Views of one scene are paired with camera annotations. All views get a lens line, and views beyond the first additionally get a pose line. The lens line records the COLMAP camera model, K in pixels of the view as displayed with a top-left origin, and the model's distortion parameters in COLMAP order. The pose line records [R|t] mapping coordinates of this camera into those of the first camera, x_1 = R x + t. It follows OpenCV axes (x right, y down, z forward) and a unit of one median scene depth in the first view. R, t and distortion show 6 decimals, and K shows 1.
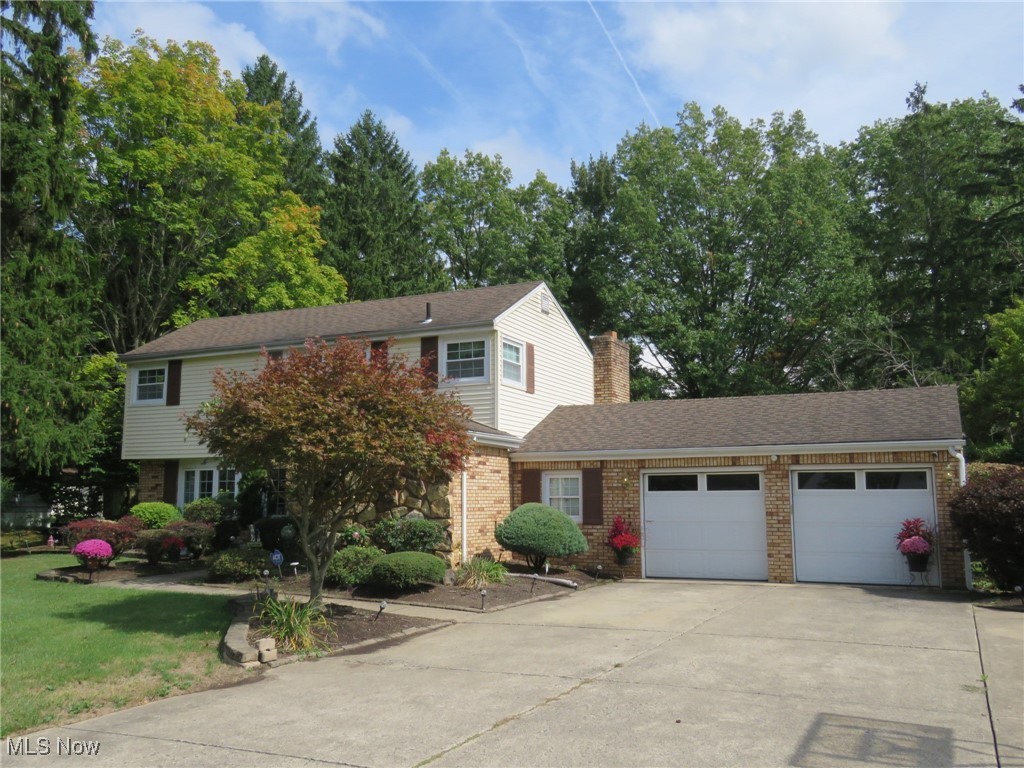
lens RADIAL K [[935.7, 0, 512.0], [0, 935.7, 384.0], [0, 0, 1]] dist [0.006032, 0.001797]
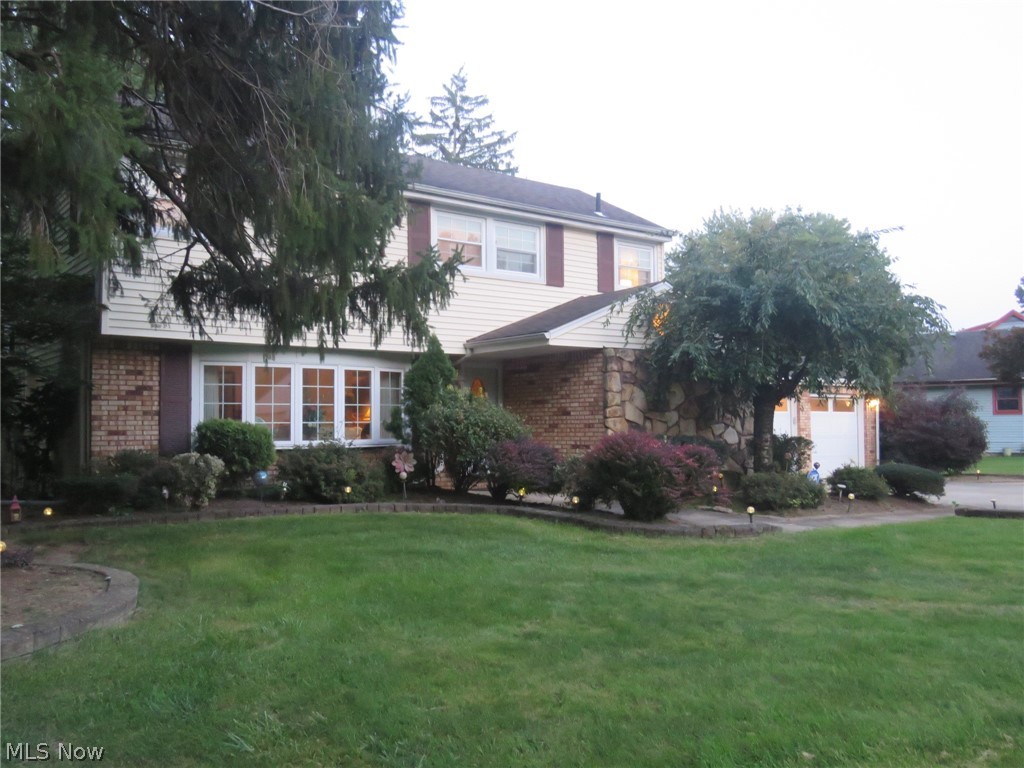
lens RADIAL K [[888.1, 0, 512.0], [0, 888.1, 384.0], [0, 0, 1]] dist [-0.013175, -0.003478]
pose [[0.455298, 0.035899, 0.889615, -0.732154], [-0.113849, 0.993332, 0.018183, 0.072737], [-0.883030, -0.109560, 0.456349, 0.585600]]
